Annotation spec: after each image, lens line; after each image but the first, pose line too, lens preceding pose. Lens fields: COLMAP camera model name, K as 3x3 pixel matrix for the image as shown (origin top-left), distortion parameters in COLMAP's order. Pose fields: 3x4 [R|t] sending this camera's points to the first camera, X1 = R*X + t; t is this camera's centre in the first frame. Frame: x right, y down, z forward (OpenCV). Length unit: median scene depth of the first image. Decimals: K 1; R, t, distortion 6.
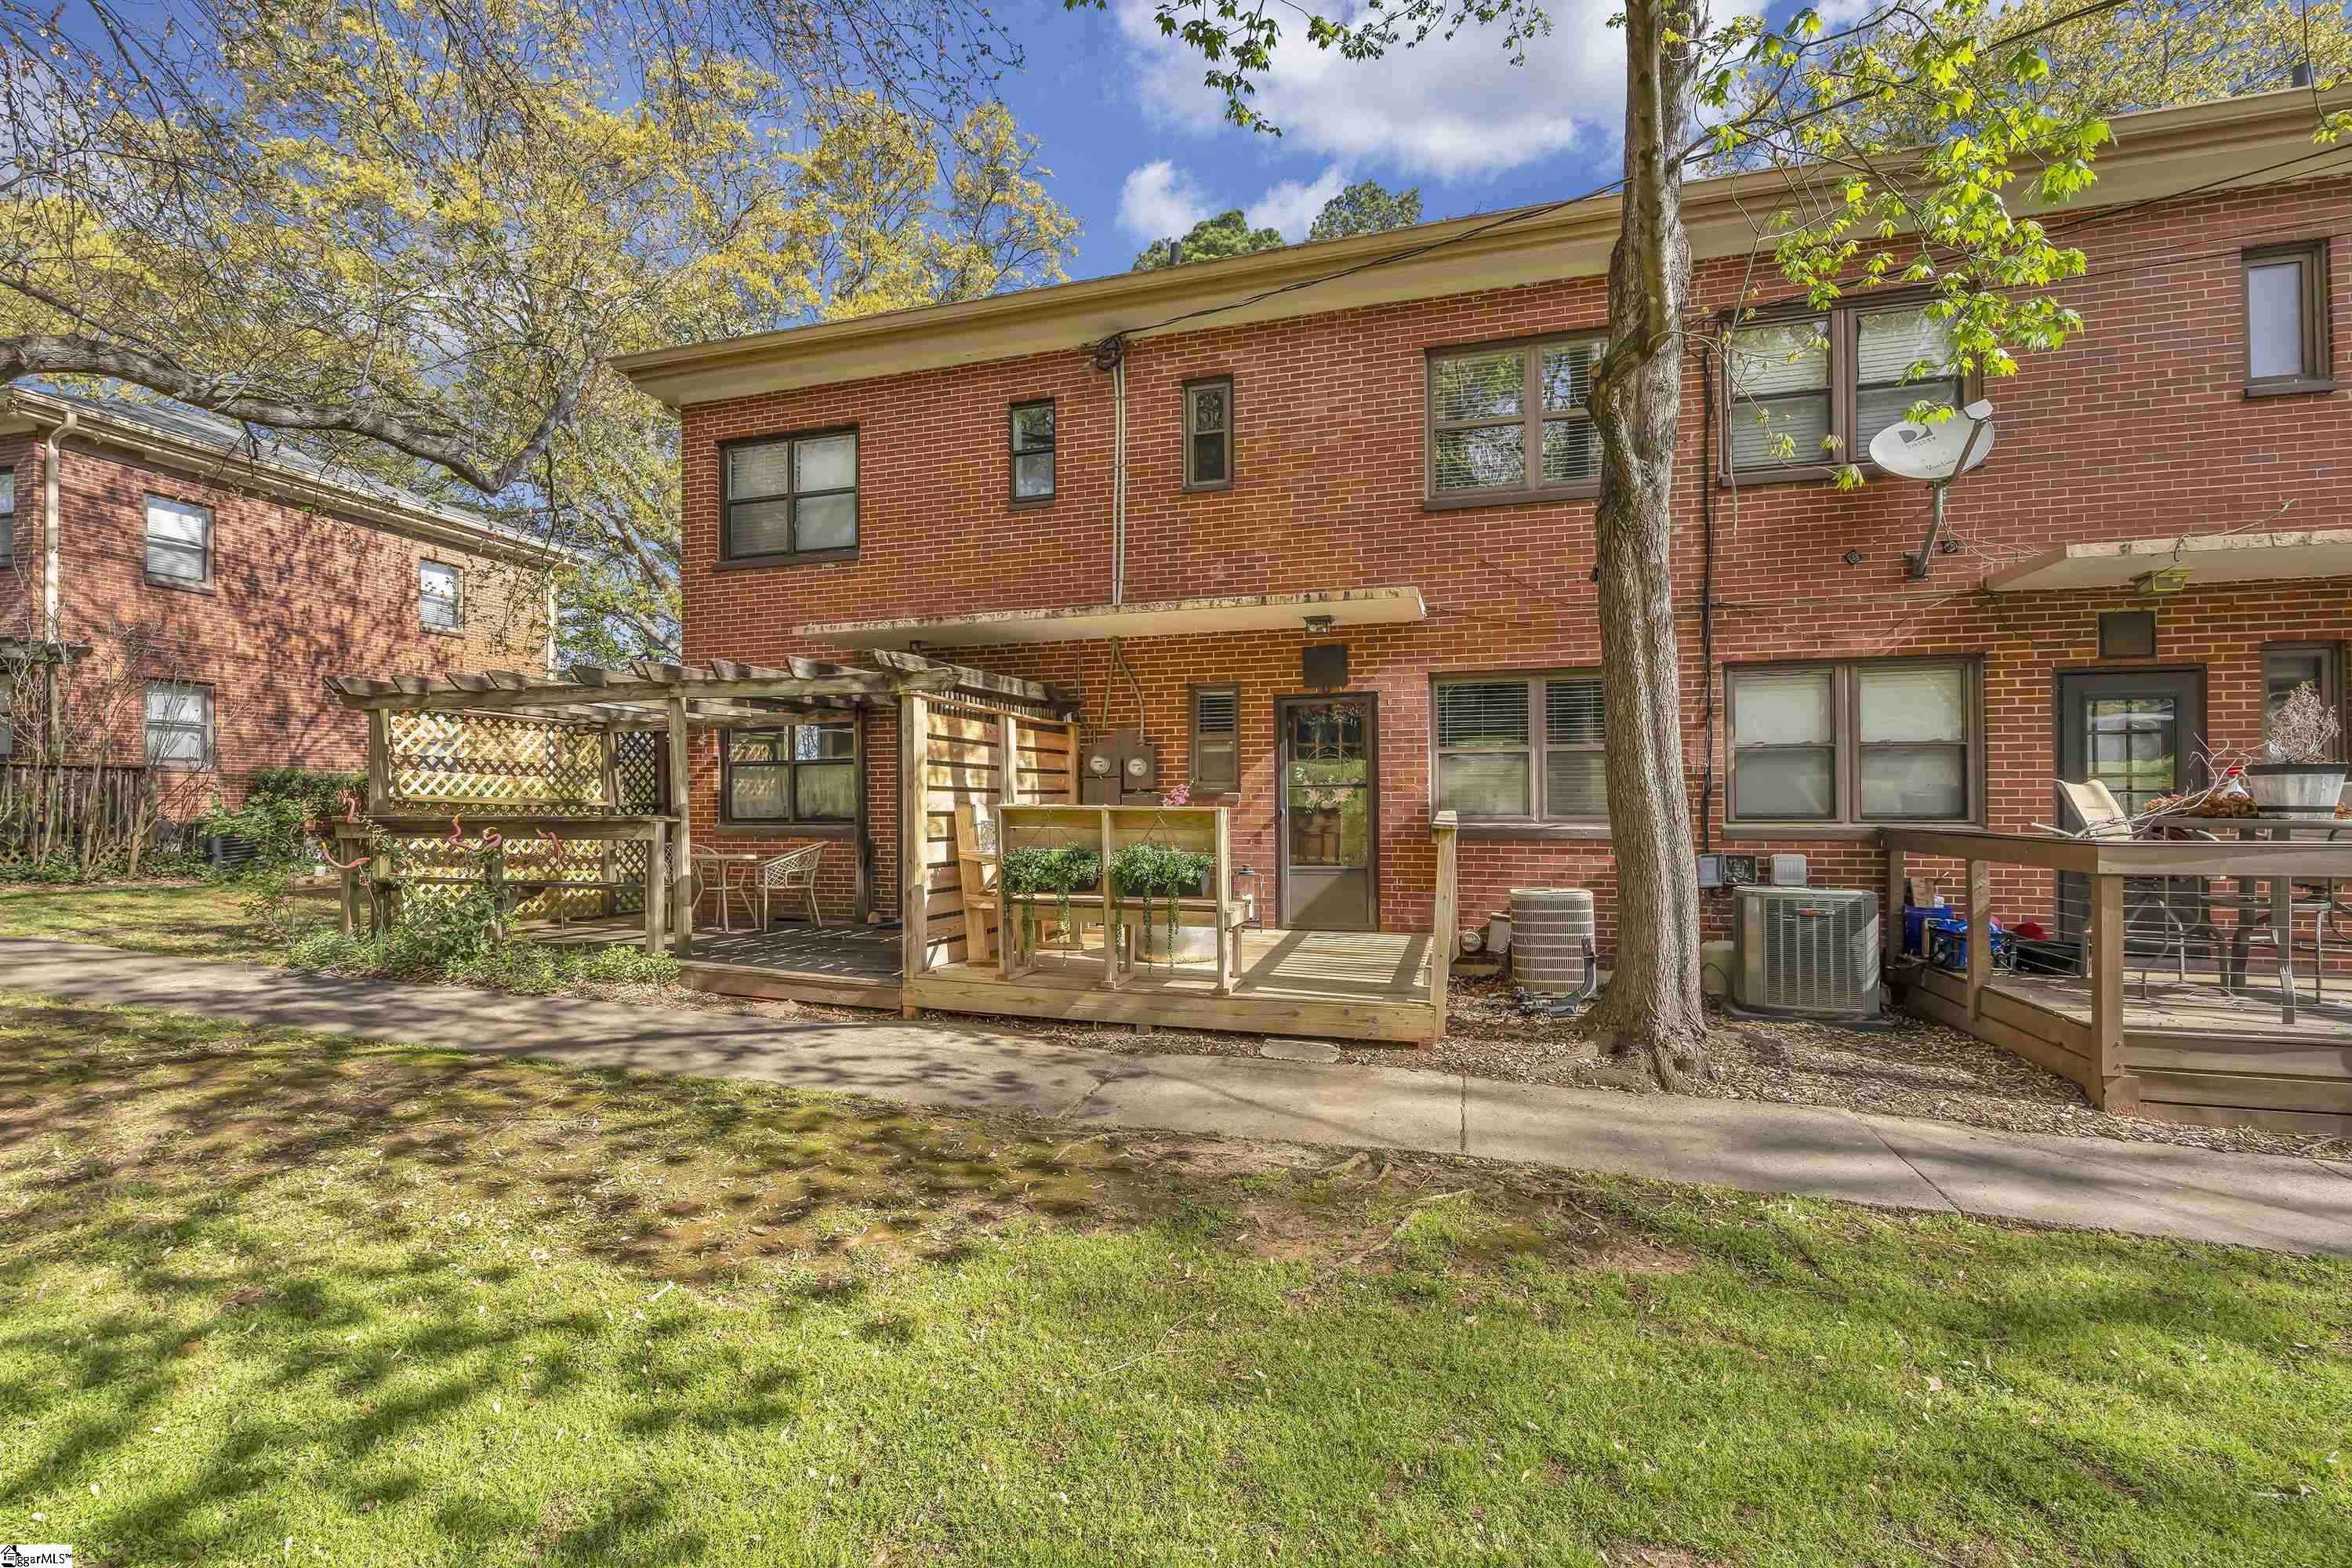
lens RADIAL K [[1053.9, 0, 1177.6], [0, 1053.9, 788.0], [0, 0, 1]] dist [-0.004431, -0.000066]
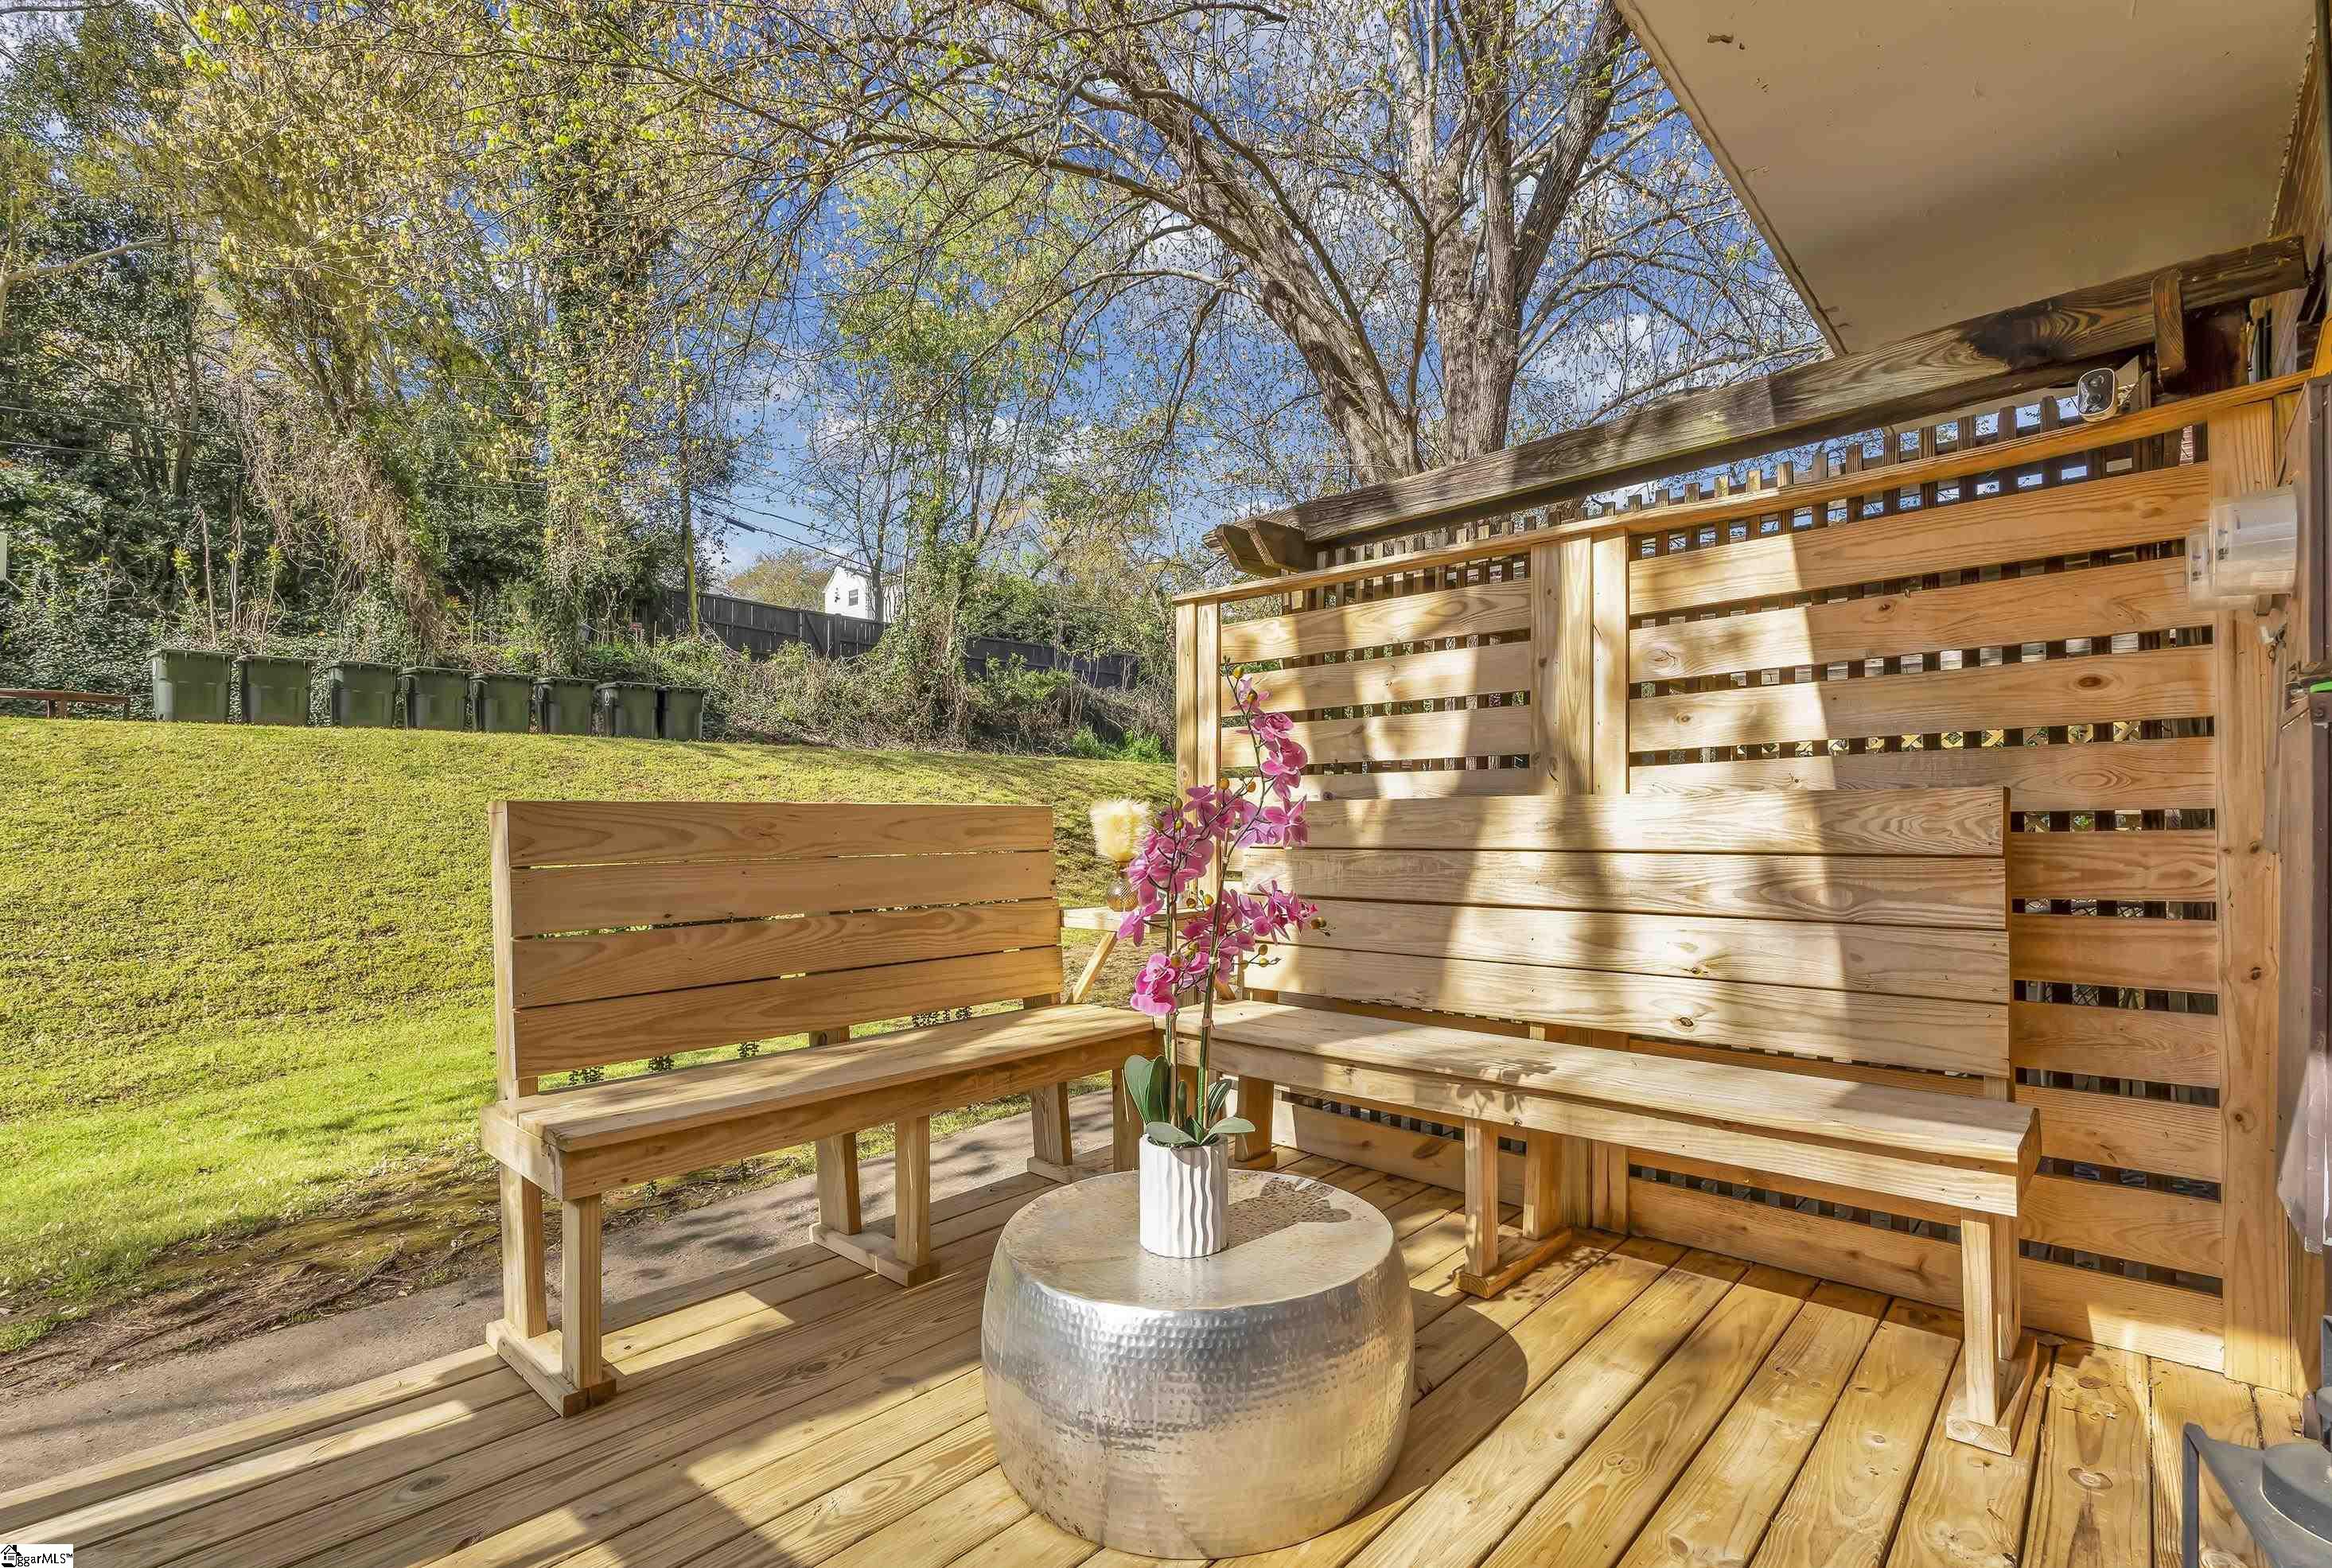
lens RADIAL K [[1044.9, 0, 1161.0], [0, 1044.9, 817.7], [0, 0, 1]] dist [-0.004431, -0.000066]
pose [[-0.423125, -0.013015, -0.905978, 0.187166], [0.008887, 0.999789, -0.018513, 0.025274], [0.906028, -0.015884, -0.422920, 0.958296]]
